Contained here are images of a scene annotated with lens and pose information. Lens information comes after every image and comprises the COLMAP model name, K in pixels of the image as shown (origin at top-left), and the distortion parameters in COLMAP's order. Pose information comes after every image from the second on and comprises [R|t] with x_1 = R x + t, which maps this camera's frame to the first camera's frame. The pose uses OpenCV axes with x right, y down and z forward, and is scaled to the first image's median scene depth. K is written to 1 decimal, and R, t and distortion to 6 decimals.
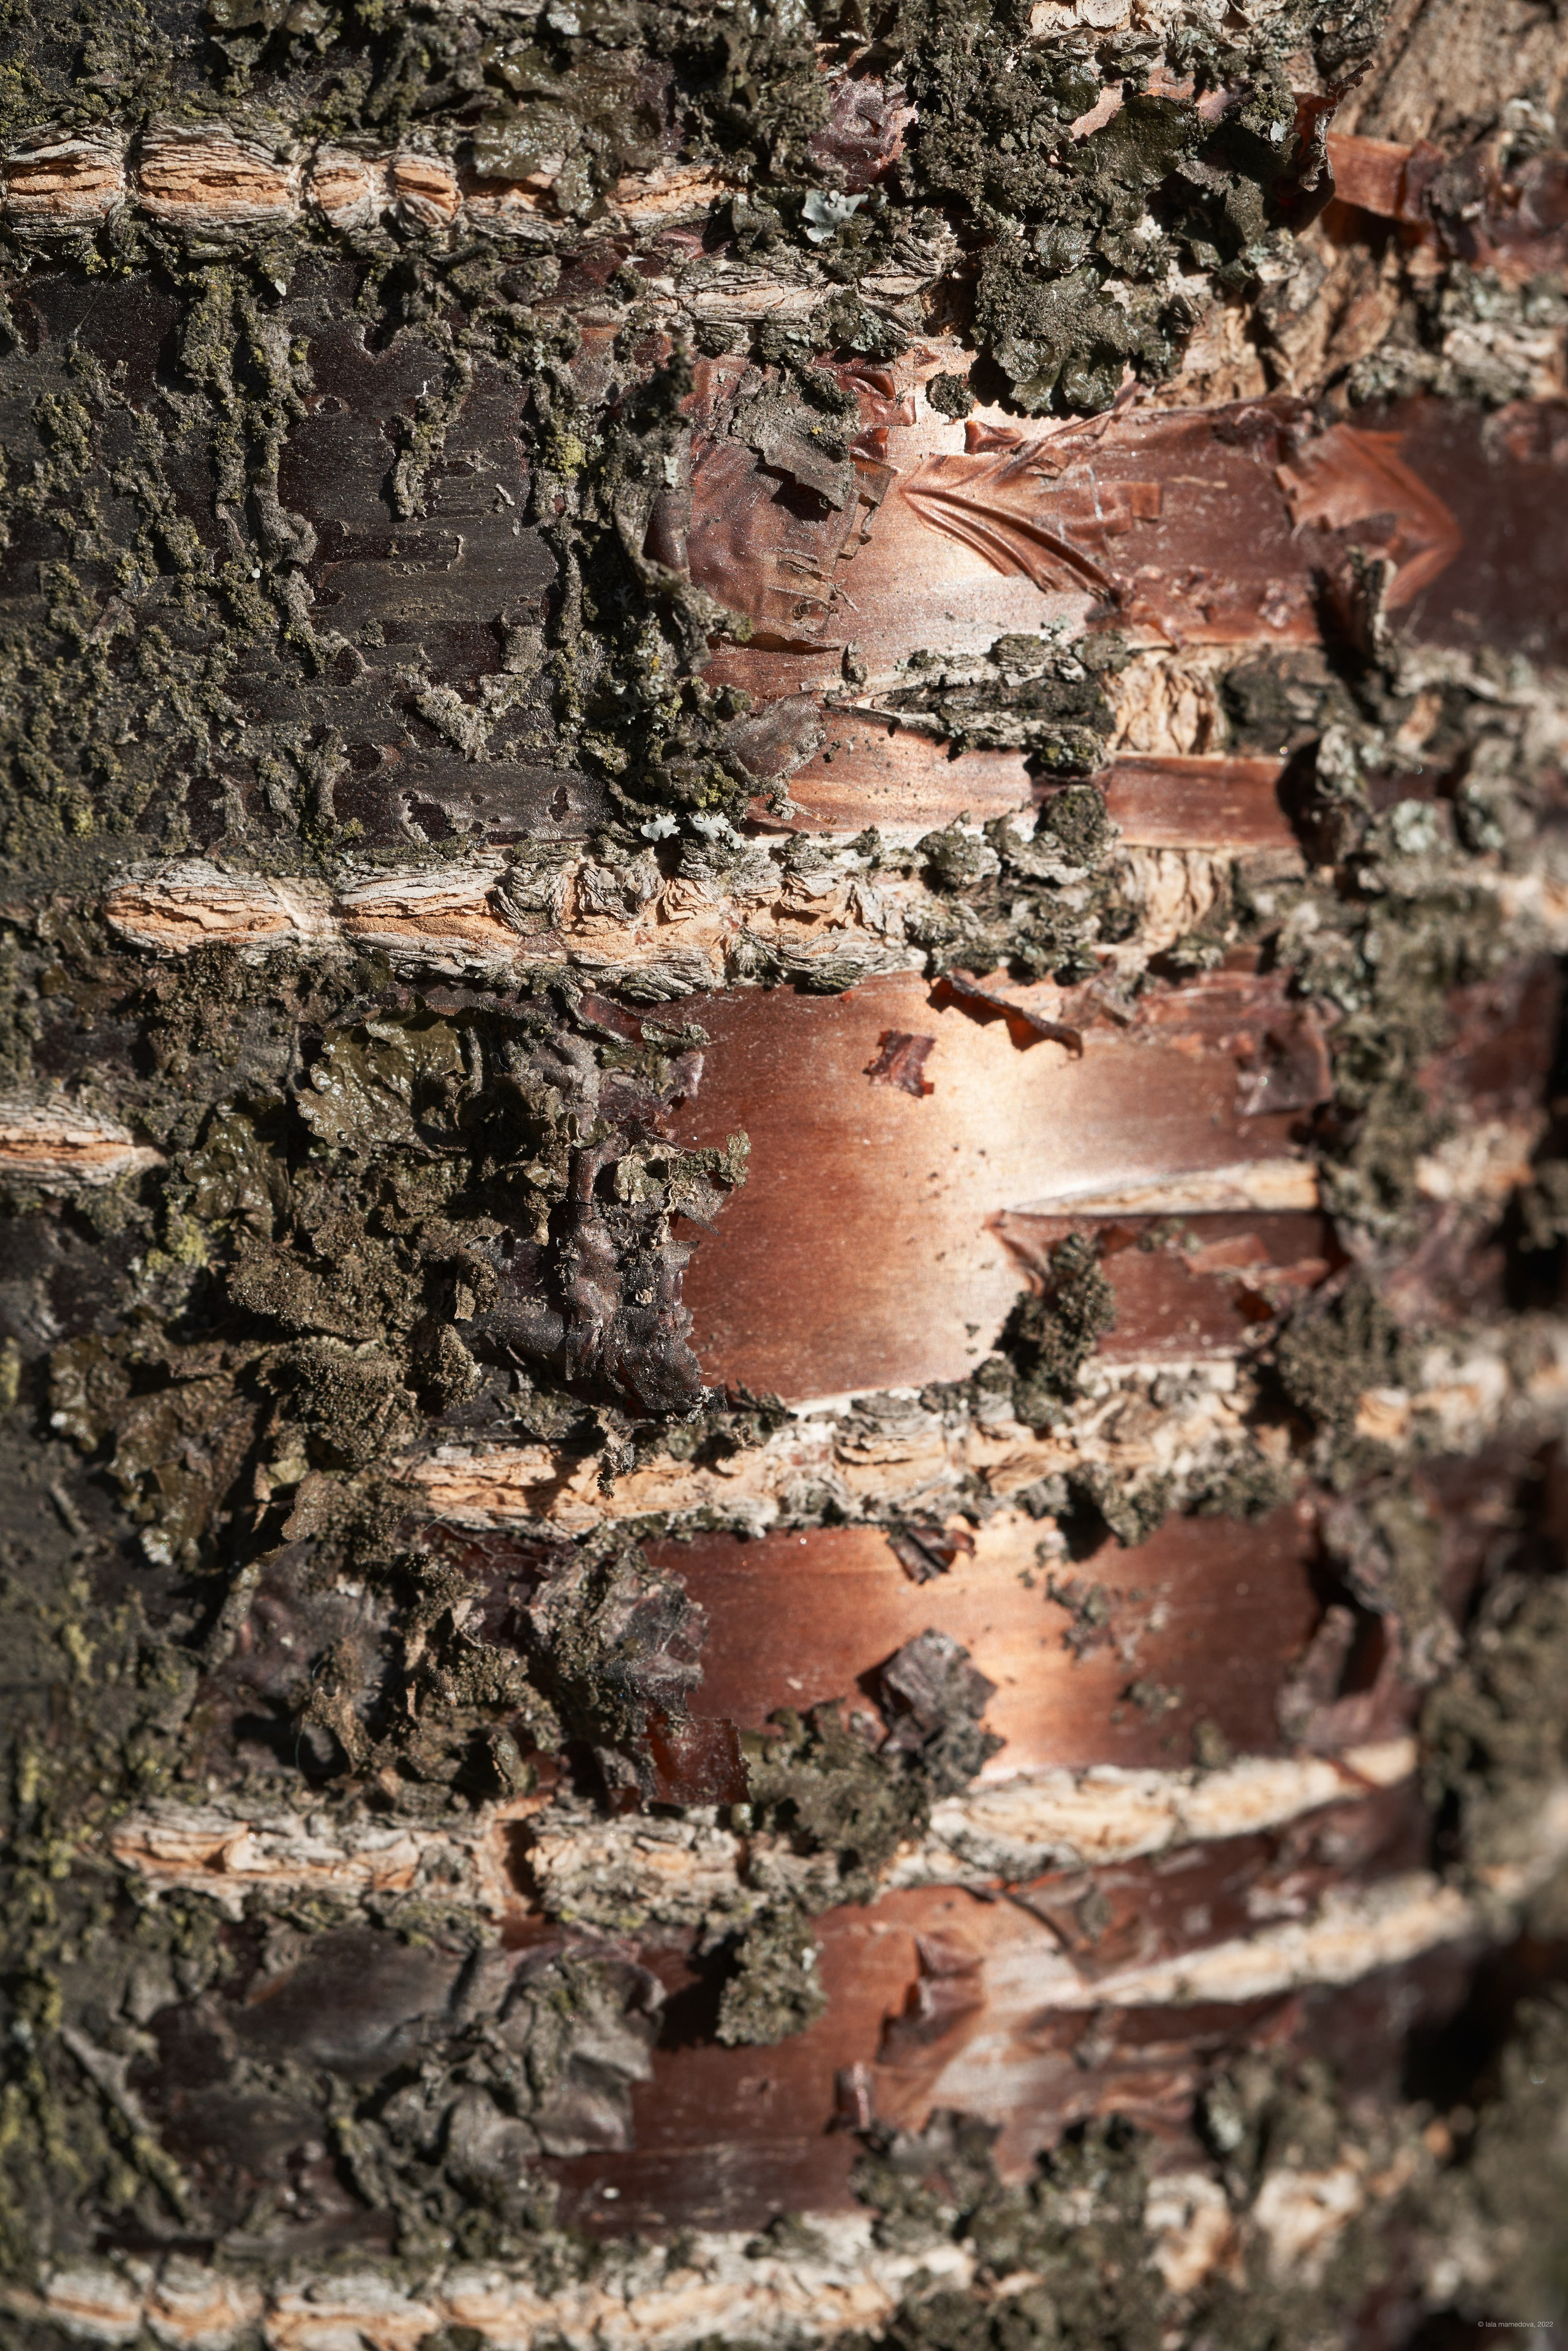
lens RADIAL K [[3459.2, 0, 783.3], [0, 3459.2, 1163.3], [0, 0, 1]] dist [0.185657, 0.000000]
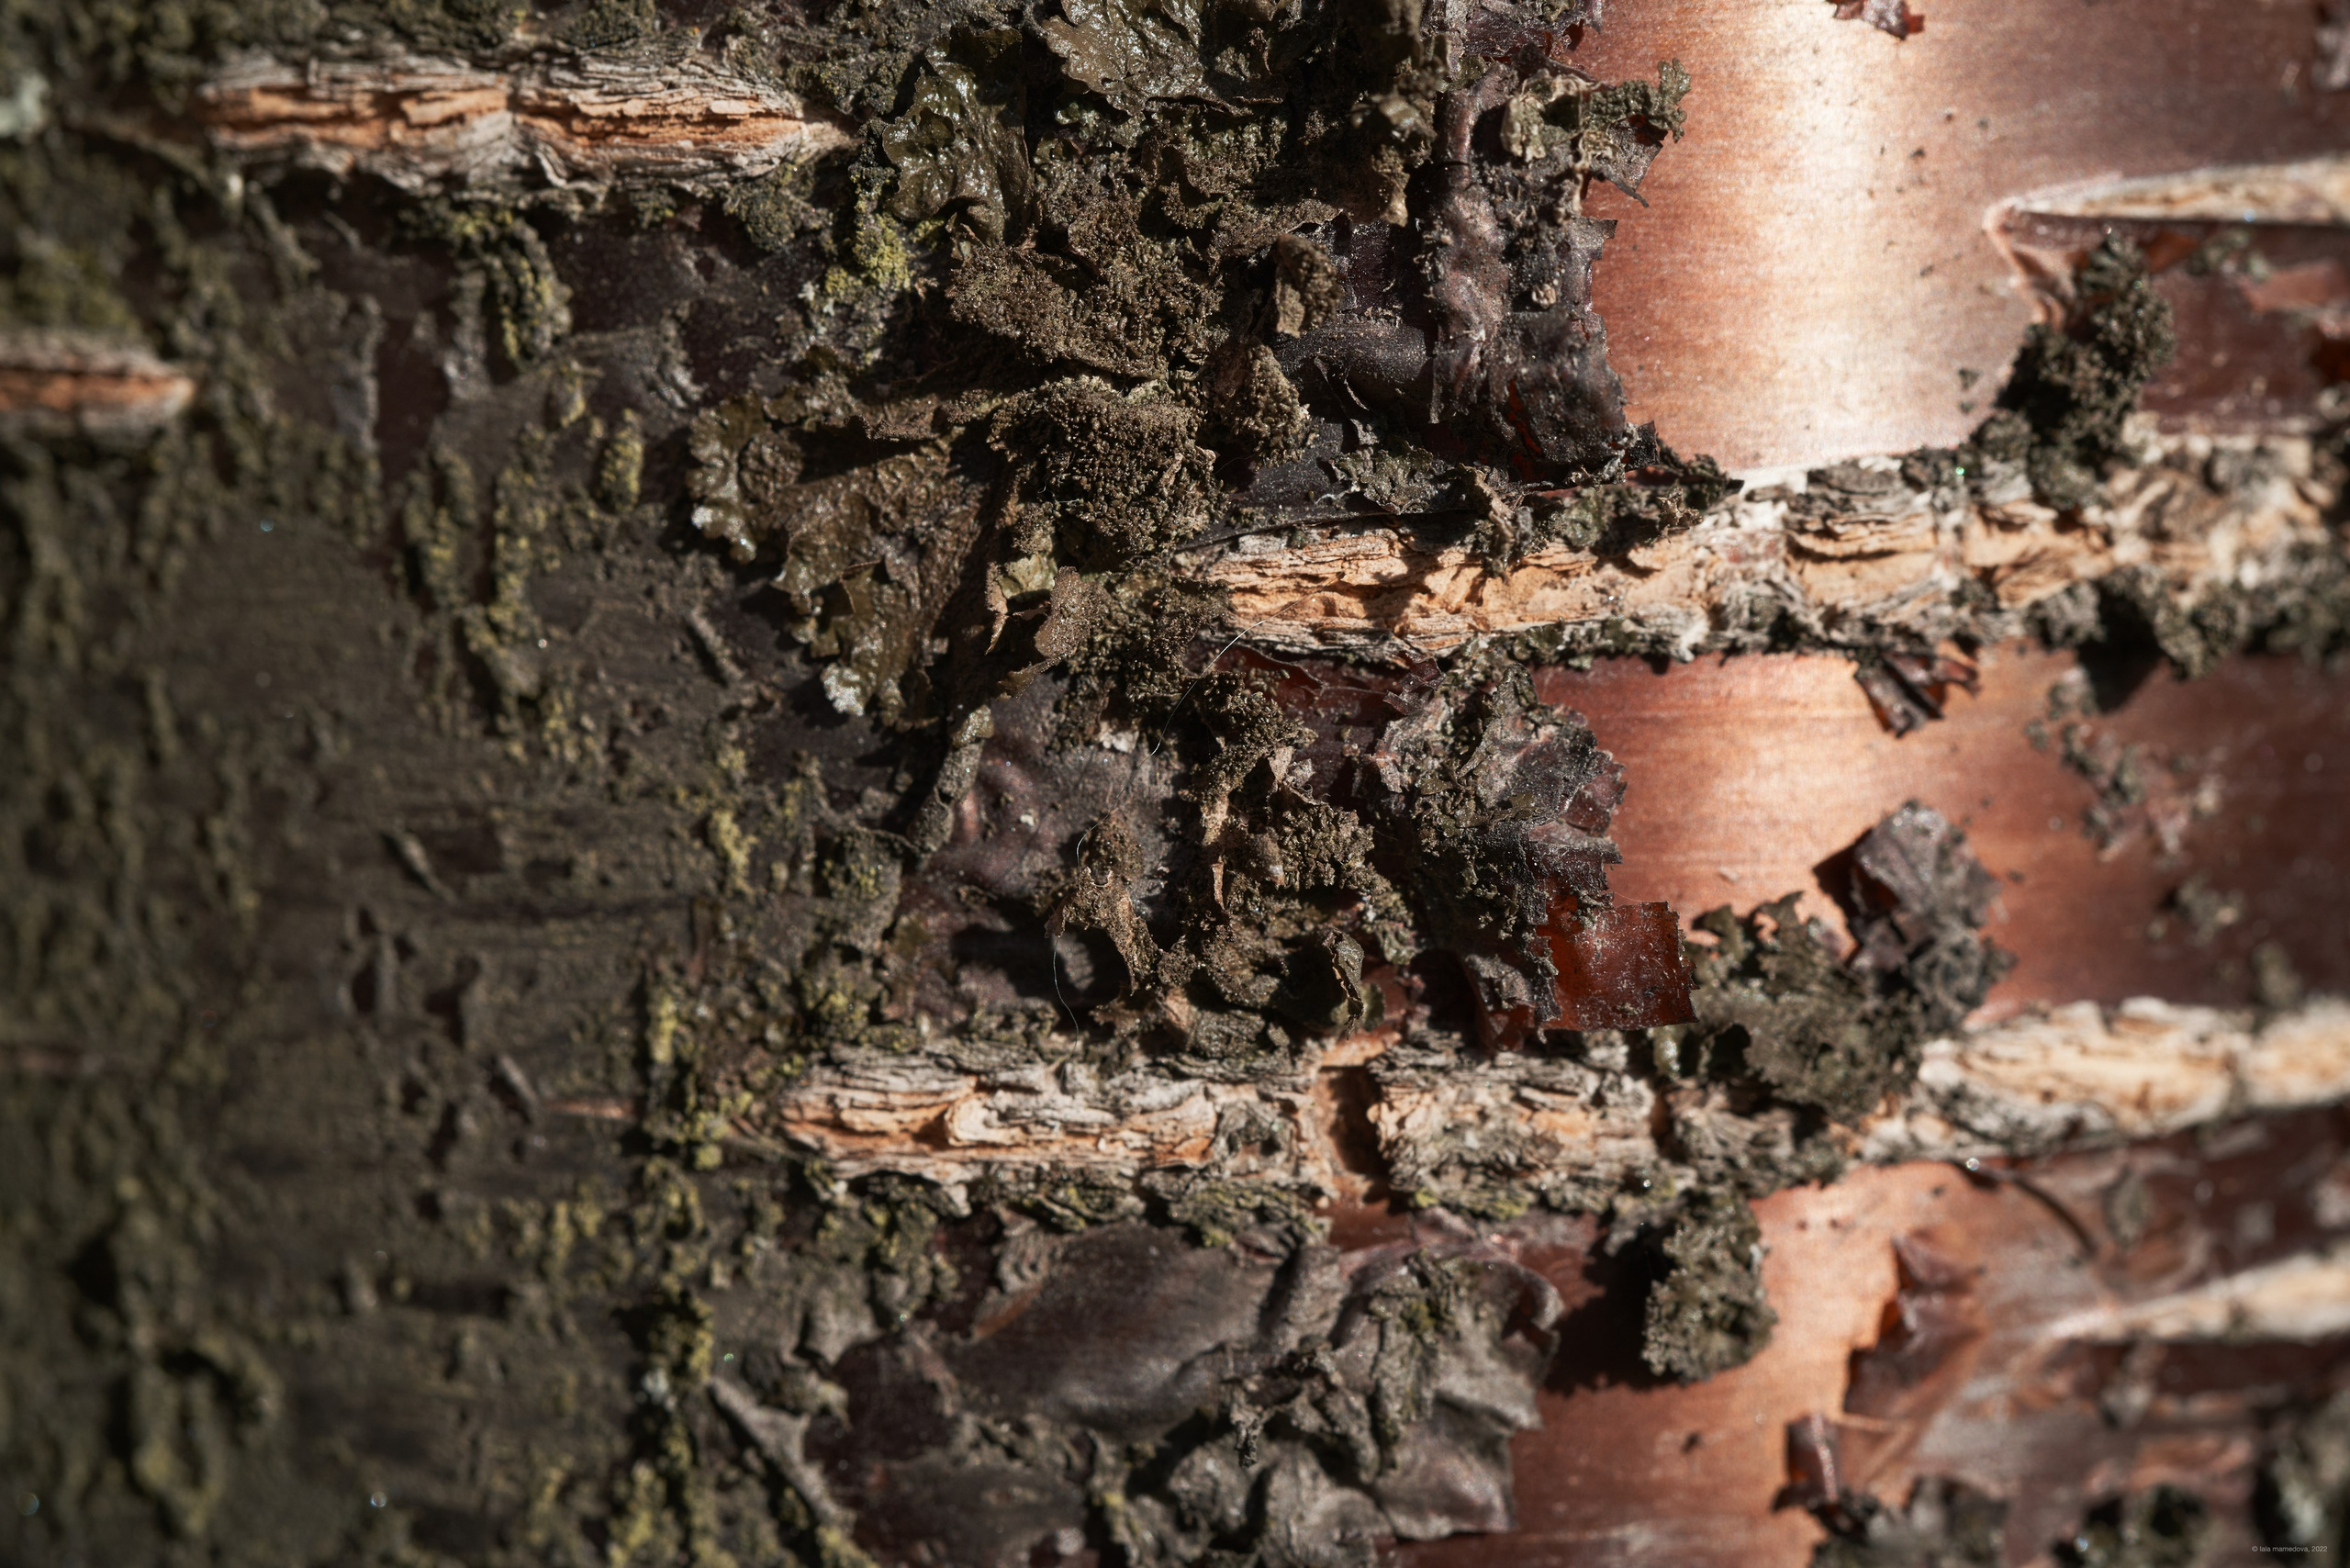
lens RADIAL K [[3458.0, 0, 1180.1], [0, 3458.0, 800.4], [0, 0, 1]] dist [0.185657, 0.000000]
pose [[0.999032, -0.018029, 0.040133, -0.138982], [0.019878, 0.998736, -0.046159, 0.165688], [-0.039250, 0.046912, 0.998128, 0.287631]]
